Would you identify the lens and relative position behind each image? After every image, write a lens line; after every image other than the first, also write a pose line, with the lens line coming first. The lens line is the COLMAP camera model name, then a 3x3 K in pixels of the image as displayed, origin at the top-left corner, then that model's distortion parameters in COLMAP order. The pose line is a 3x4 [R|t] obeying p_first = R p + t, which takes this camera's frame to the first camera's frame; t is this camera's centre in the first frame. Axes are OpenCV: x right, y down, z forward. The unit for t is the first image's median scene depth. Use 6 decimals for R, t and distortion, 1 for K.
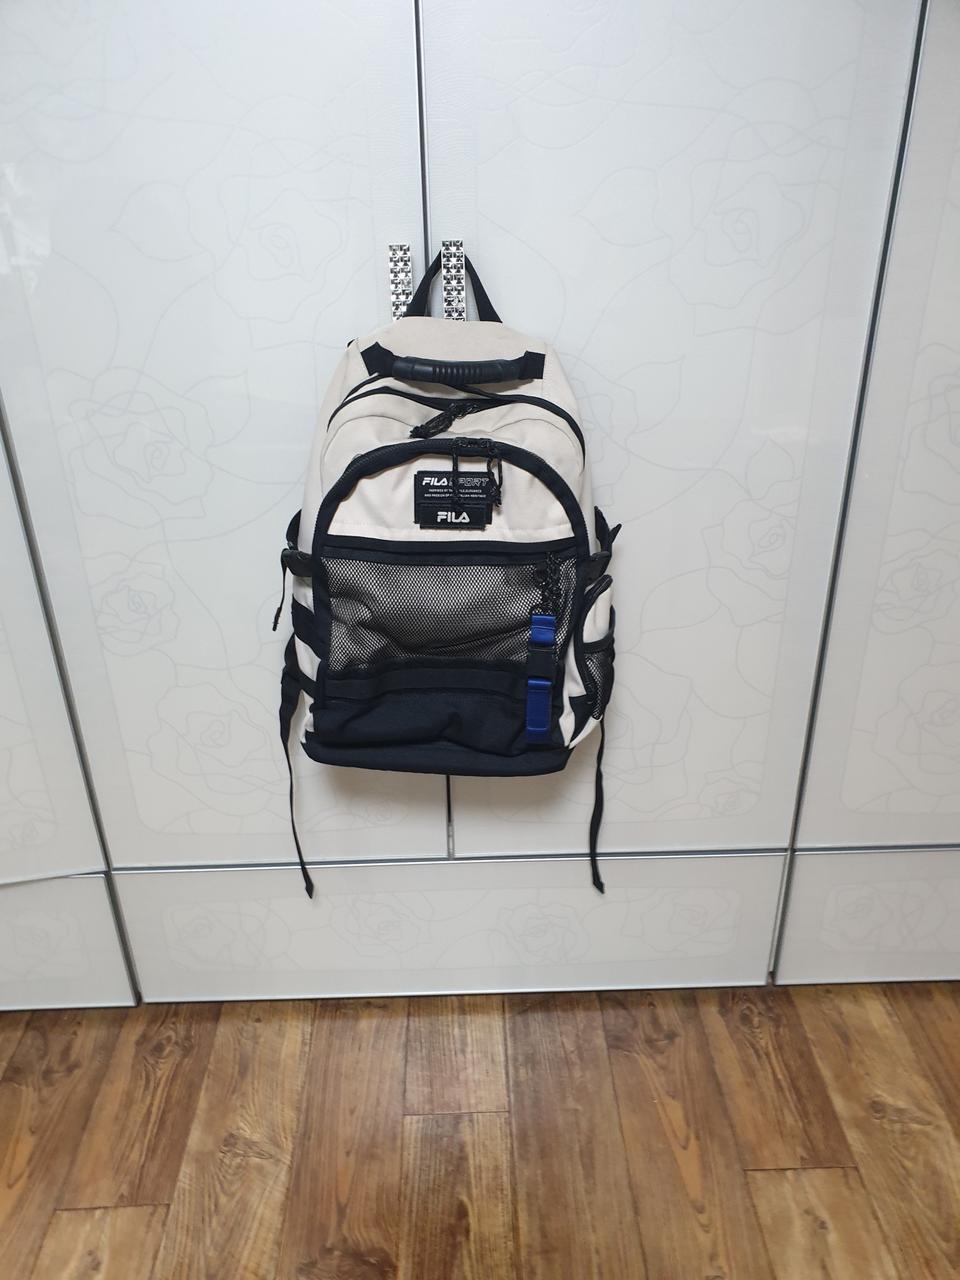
lens RADIAL K [[1037.3, 0, 475.2], [0, 1037.3, 658.7], [0, 0, 1]] dist [-0.024246, 0.066121]
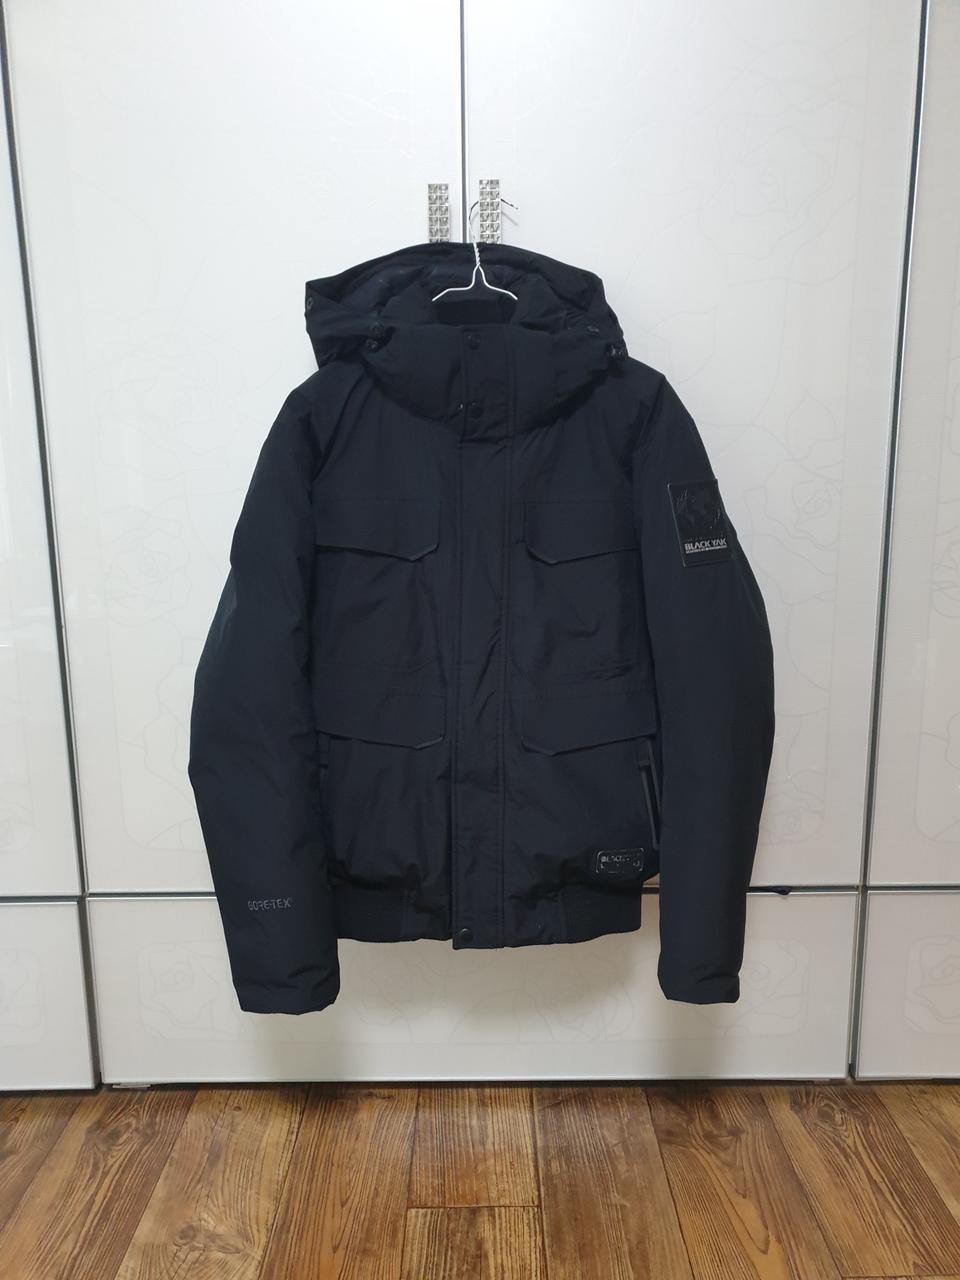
lens RADIAL K [[1037.3, 0, 479.0], [0, 1037.3, 642.9], [0, 0, 1]] dist [-0.024246, 0.066121]
pose [[0.999697, 0.014509, -0.019881, -0.004089], [-0.019670, 0.956506, -0.291050, 0.255886], [0.014793, 0.291353, 0.956501, 0.106054]]
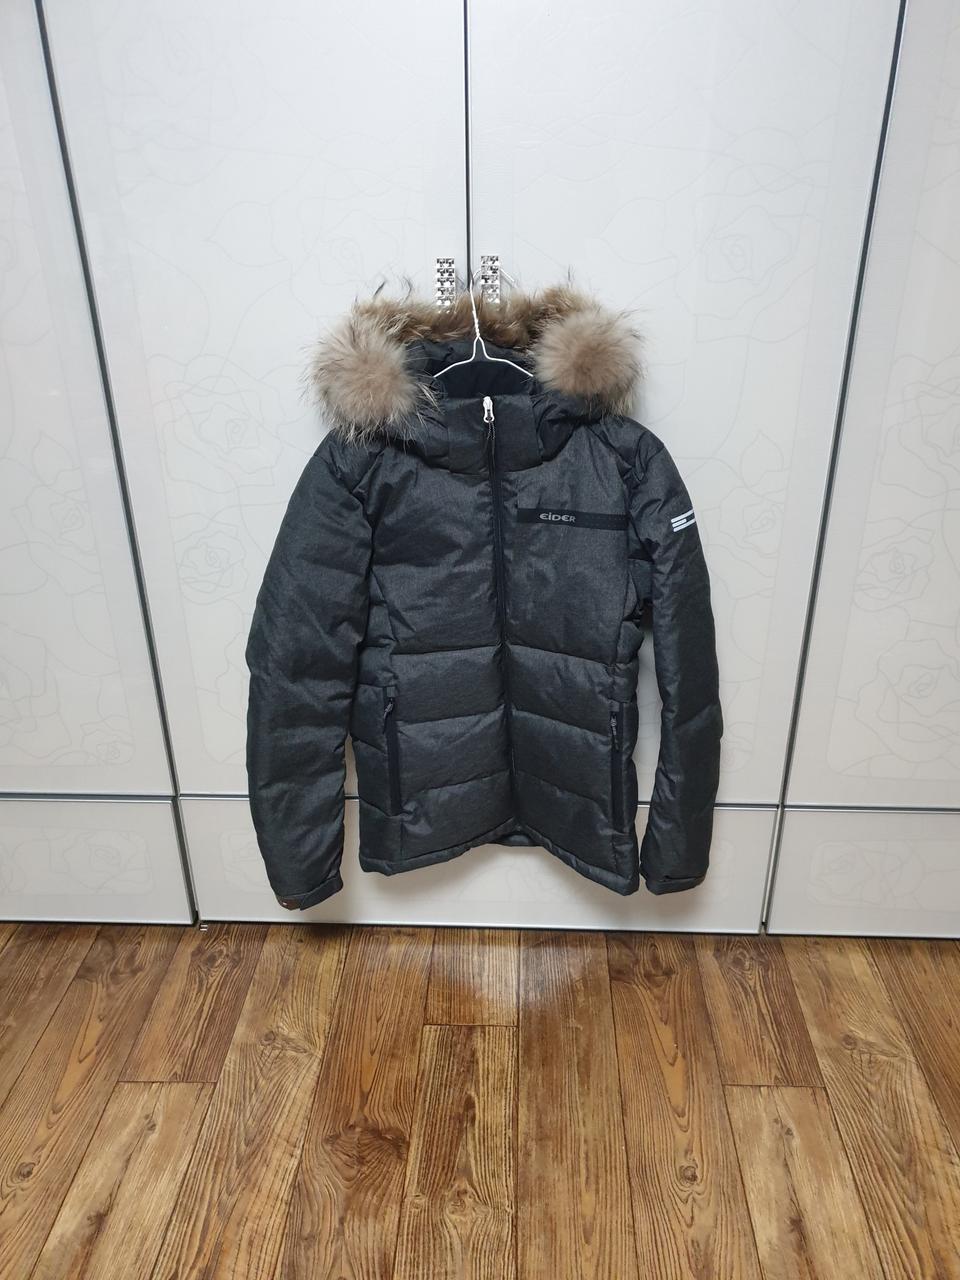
lens RADIAL K [[1037.3, 0, 488.4], [0, 1037.3, 645.2], [0, 0, 1]] dist [-0.024246, 0.066121]
pose [[0.998162, 0.040196, -0.045349, 0.035794], [-0.041271, 0.998883, -0.023031, 0.052309], [0.044373, 0.024860, 0.998706, -0.132418]]
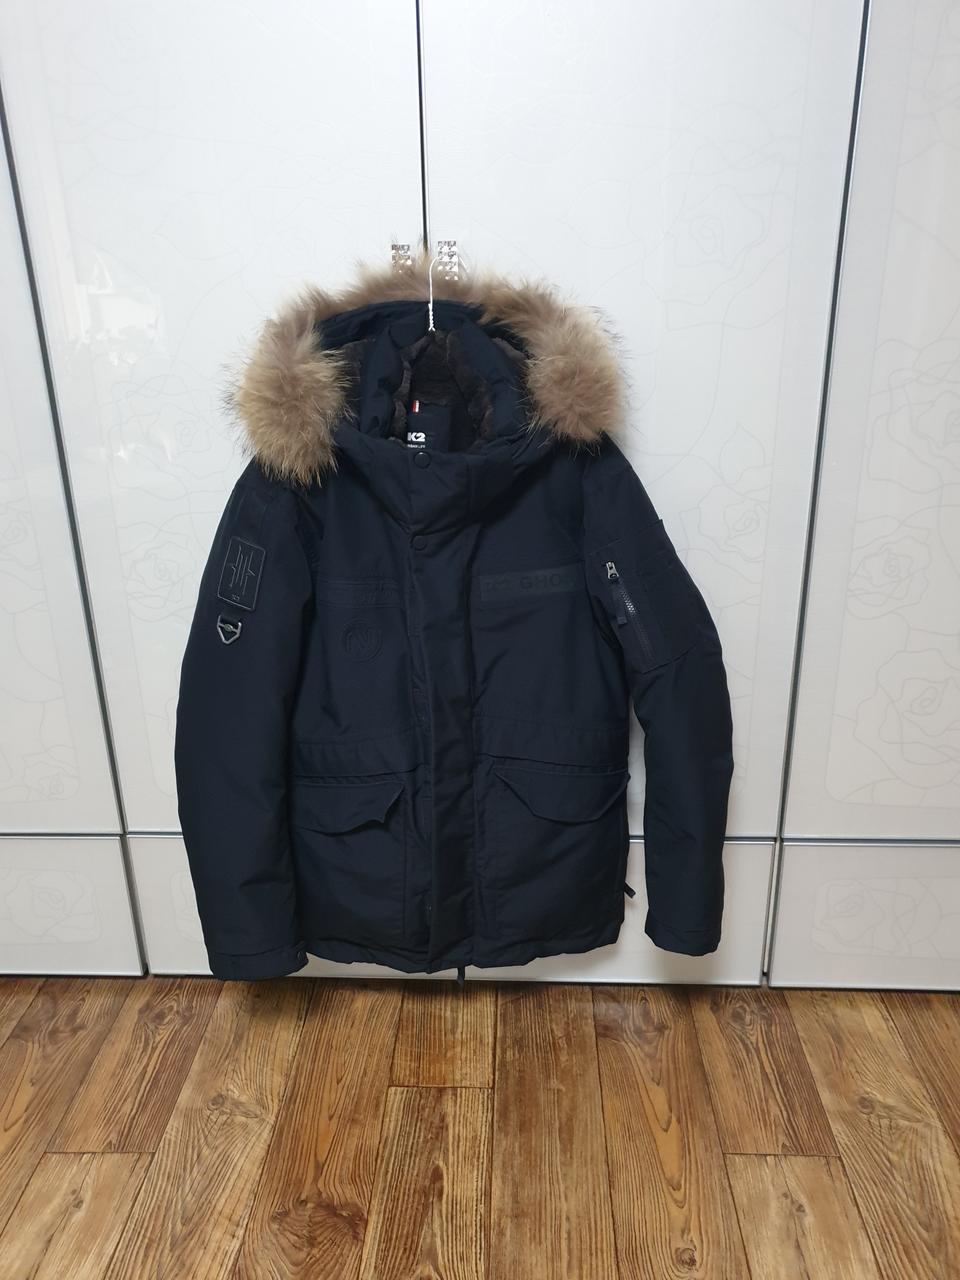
lens RADIAL K [[1037.3, 0, 468.8], [0, 1037.3, 627.5], [0, 0, 1]] dist [-0.024246, 0.066121]
pose [[0.997483, 0.024700, -0.066467, 0.065760], [-0.032551, 0.992269, -0.119760, 0.114223], [0.062995, 0.121622, 0.990575, -0.055493]]
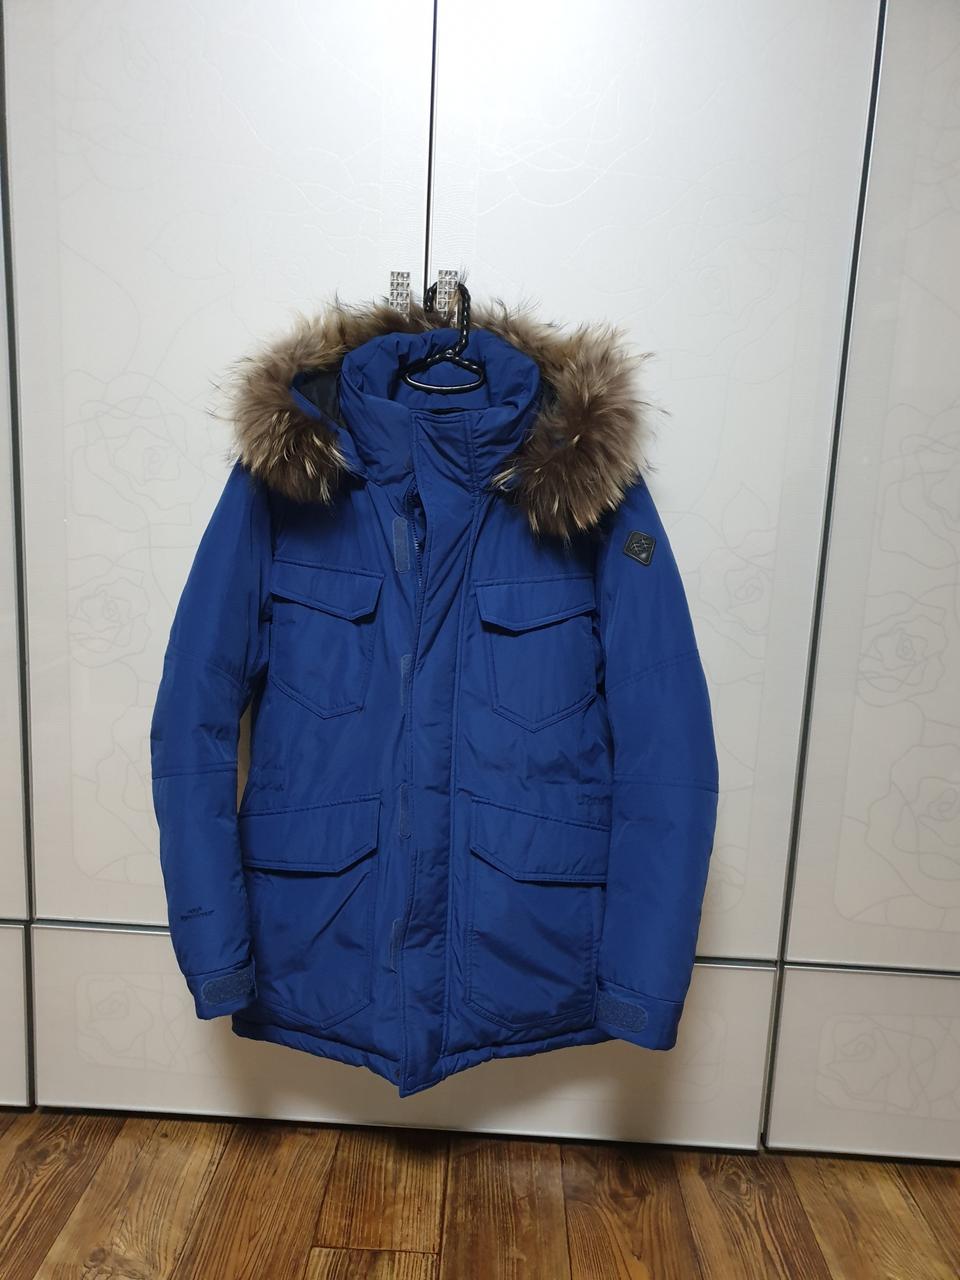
lens RADIAL K [[1037.3, 0, 472.4], [0, 1037.3, 645.8], [0, 0, 1]] dist [-0.024246, 0.066121]
pose [[0.996411, 0.074058, -0.041001, 0.057898], [-0.083163, 0.946804, -0.310880, 0.233740], [0.015797, 0.313174, 0.949564, 0.061021]]
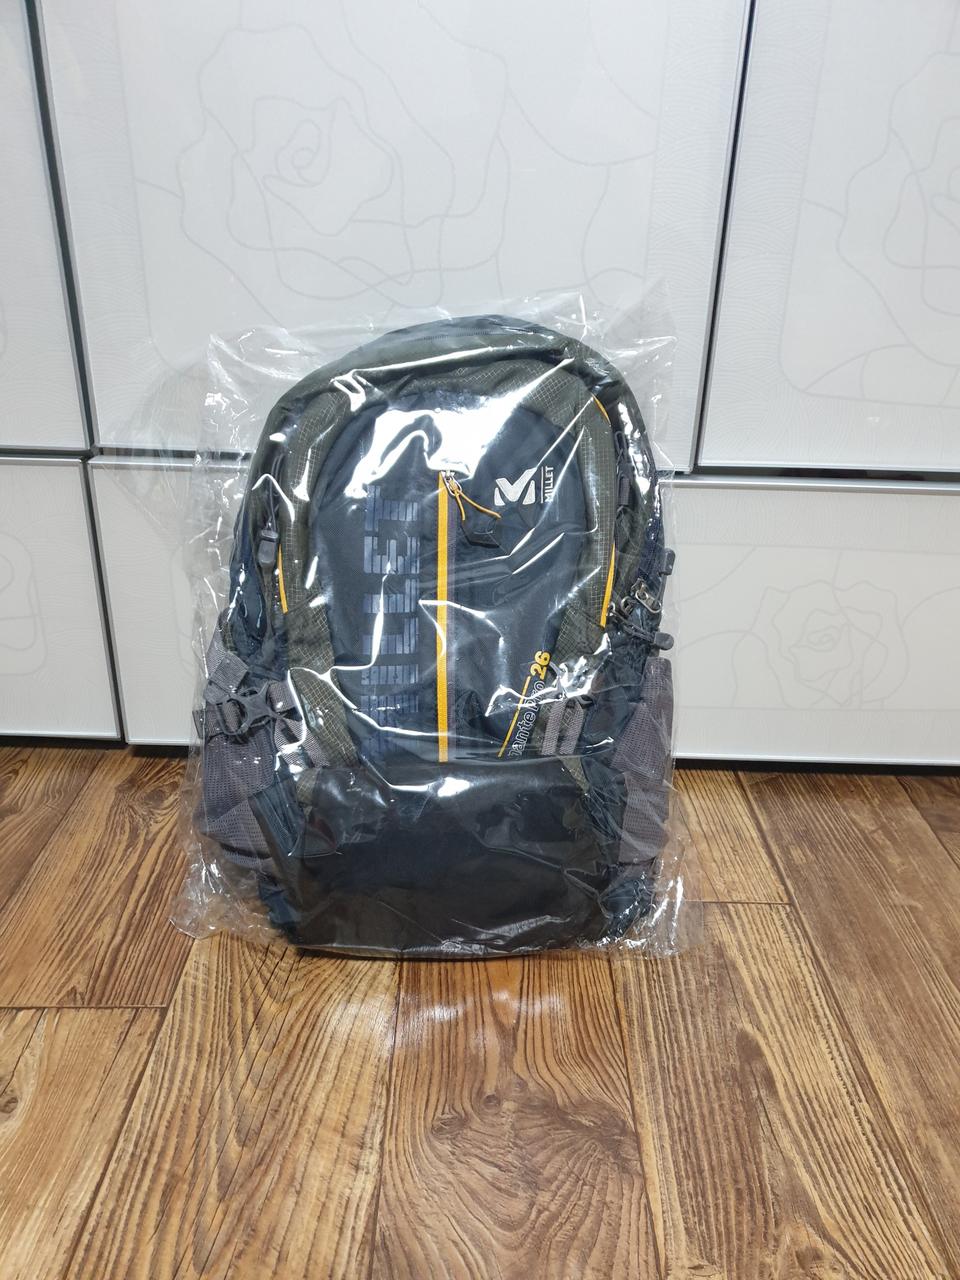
lens RADIAL K [[1037.3, 0, 488.3], [0, 1037.3, 664.4], [0, 0, 1]] dist [-0.024246, 0.066121]
pose [[0.998483, 0.054350, 0.008808, -0.139898], [-0.053938, 0.997672, -0.041728, 0.343939], [-0.011055, 0.041190, 0.999090, 0.450616]]
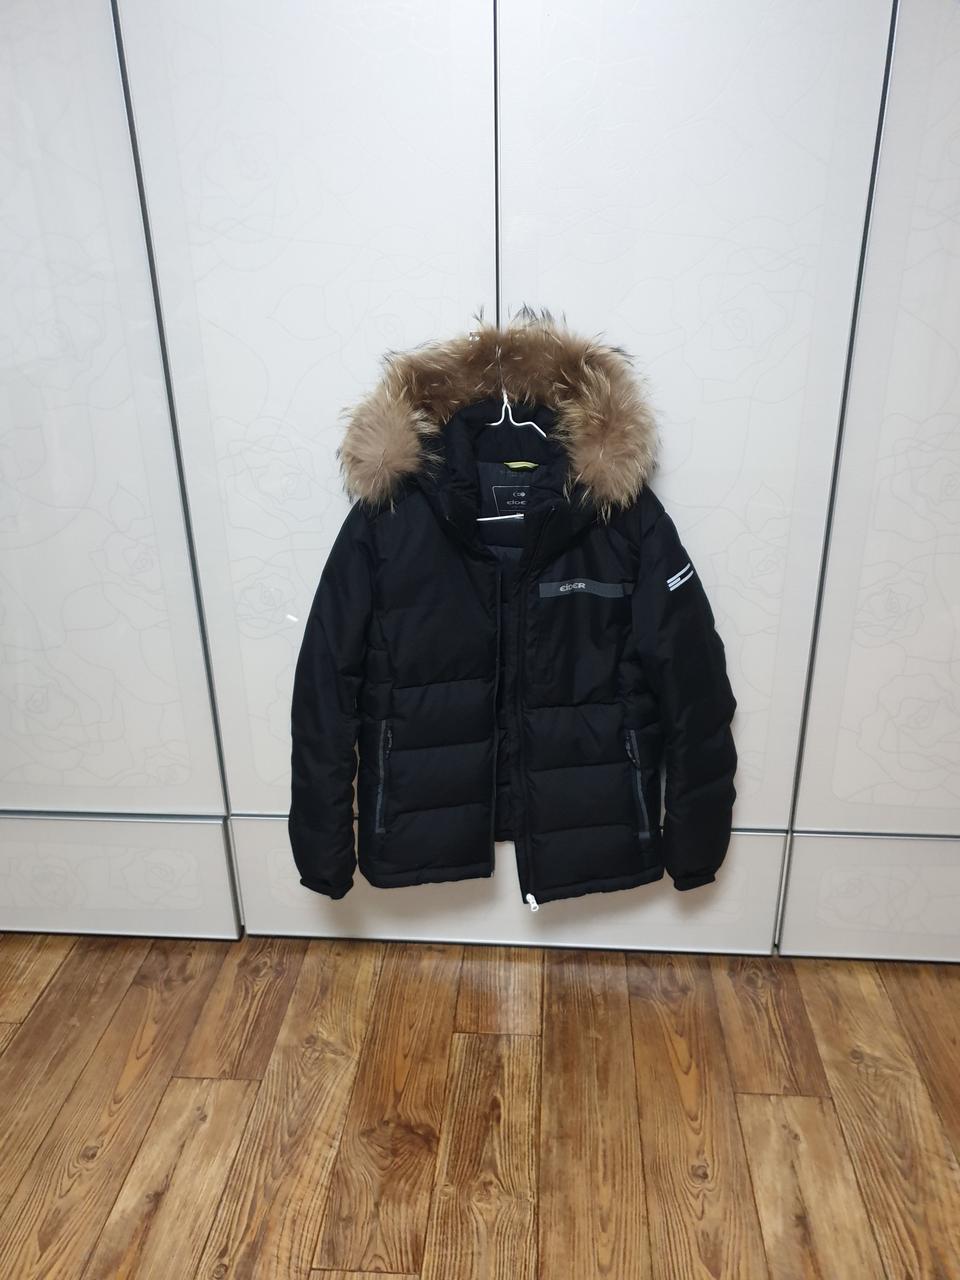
lens RADIAL K [[1037.3, 0, 473.9], [0, 1037.3, 641.9], [0, 0, 1]] dist [-0.024246, 0.066121]
pose [[0.994960, 0.041890, -0.091105, 0.046066], [-0.048422, 0.996321, -0.070711, 0.072591], [0.087807, 0.074766, 0.993328, -0.230733]]
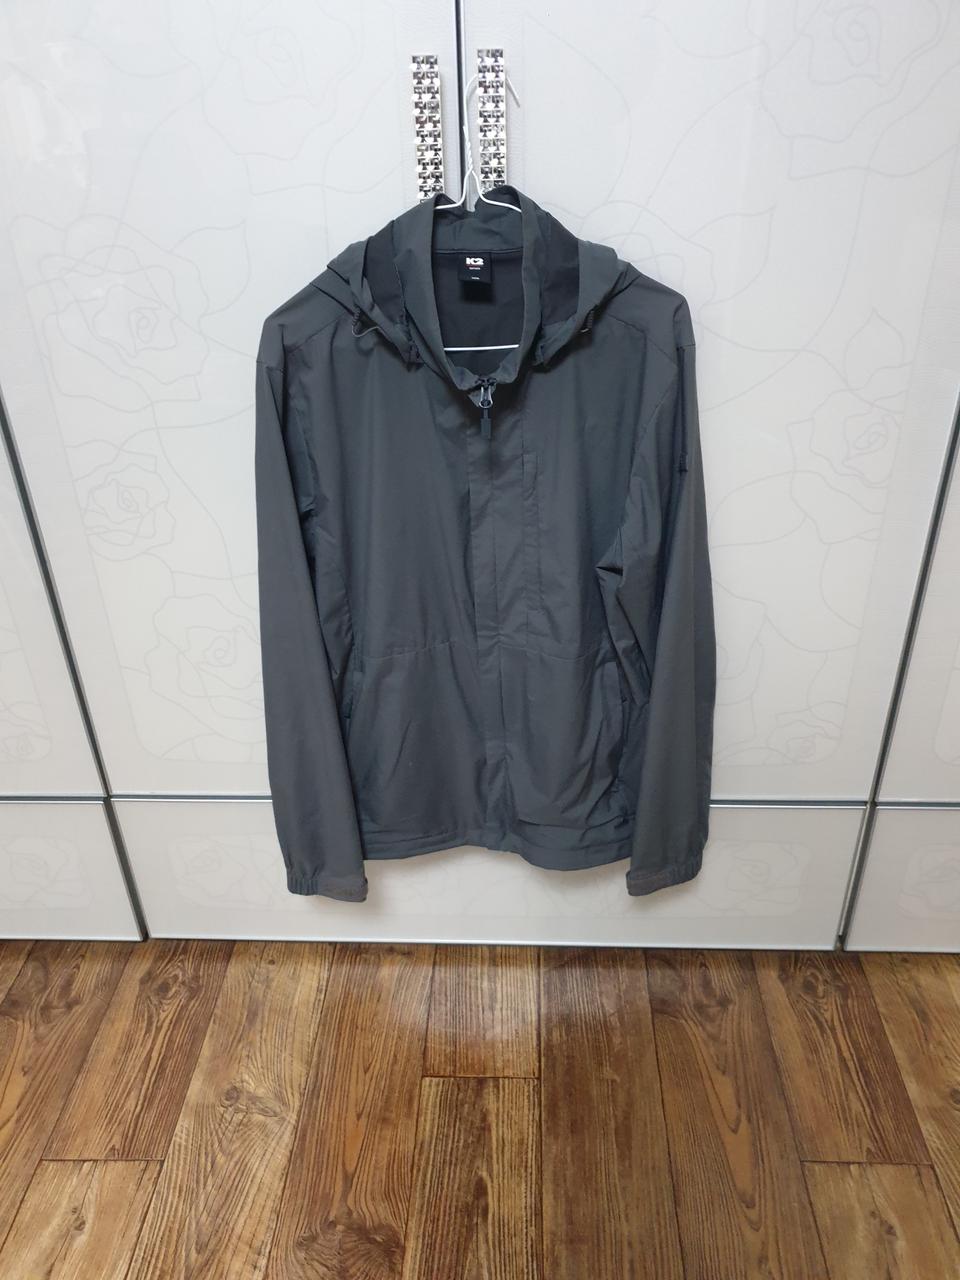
lens RADIAL K [[1037.3, 0, 478.7], [0, 1037.3, 651.5], [0, 0, 1]] dist [-0.024246, 0.066121]
pose [[0.997870, 0.029565, -0.058149, 0.022097], [-0.025600, 0.997371, 0.067793, 0.006648], [0.060000, -0.066160, 0.996003, 0.123485]]
